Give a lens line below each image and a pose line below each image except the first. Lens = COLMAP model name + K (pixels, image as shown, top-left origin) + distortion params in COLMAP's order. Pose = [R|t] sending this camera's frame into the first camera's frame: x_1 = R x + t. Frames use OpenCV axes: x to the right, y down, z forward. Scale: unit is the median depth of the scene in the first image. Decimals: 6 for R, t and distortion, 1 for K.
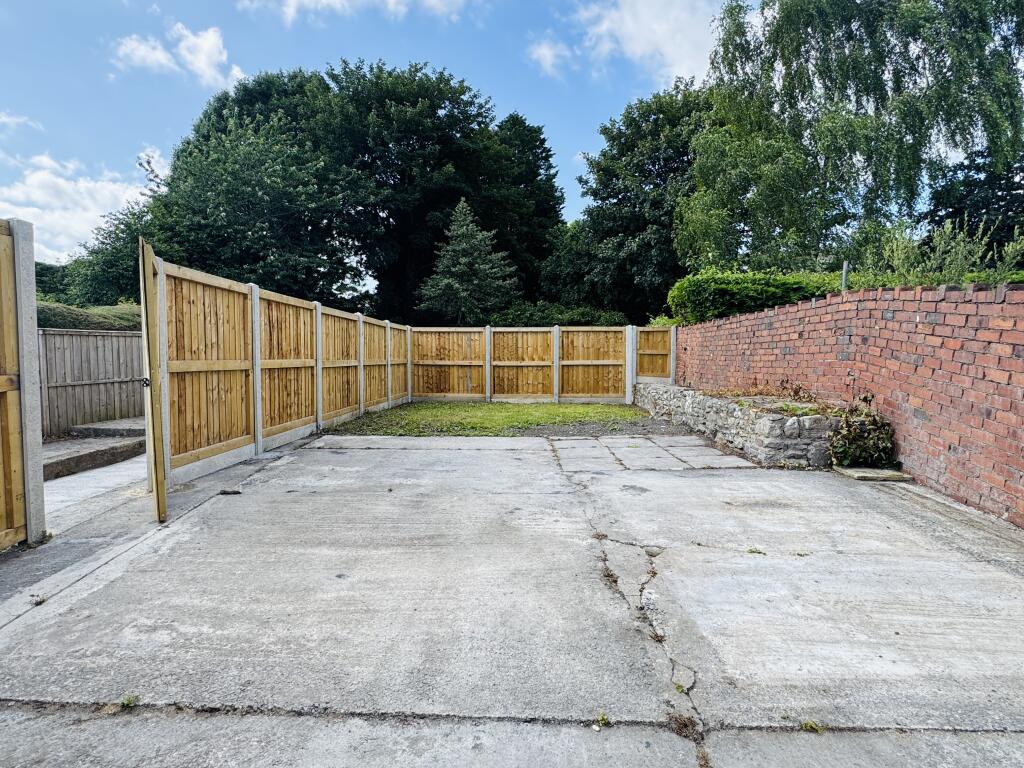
lens RADIAL K [[566.6, 0, 512.0], [0, 566.6, 385.5], [0, 0, 1]] dist [0.000335, 0.000022]
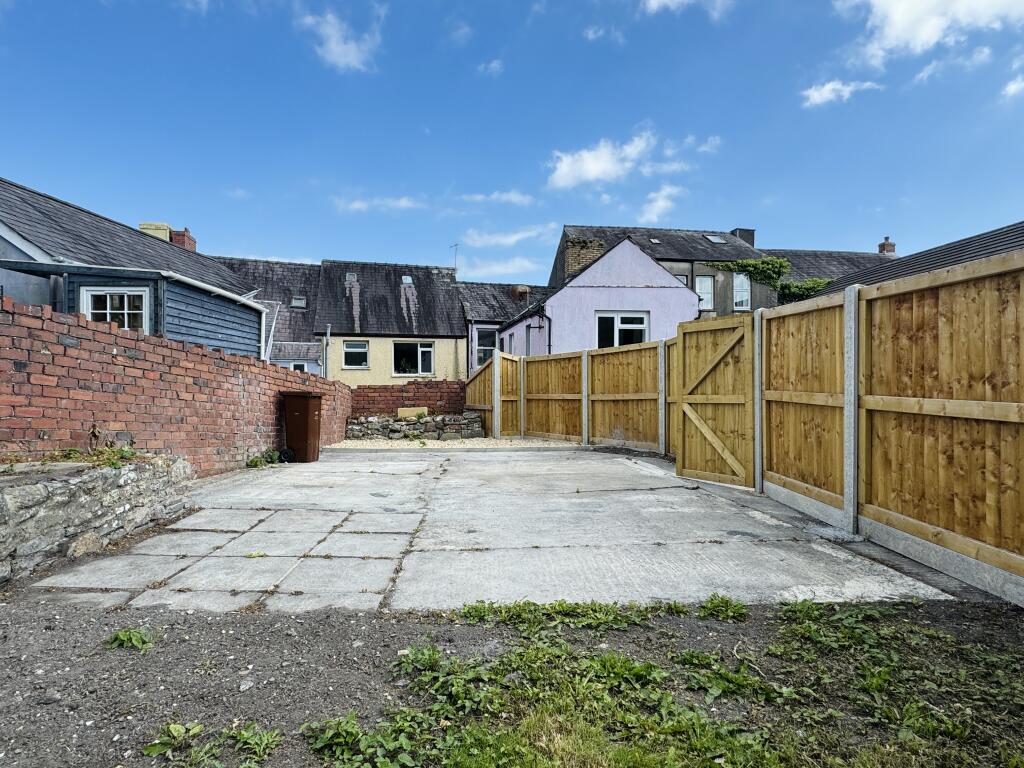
lens RADIAL K [[566.6, 0, 512.9], [0, 566.6, 382.1], [0, 0, 1]] dist [0.000335, 0.000022]
pose [[-0.997357, -0.003731, -0.072554, 0.030244], [-0.008065, 0.998194, 0.059533, -0.141689], [0.072201, 0.059961, -0.995586, 2.349210]]
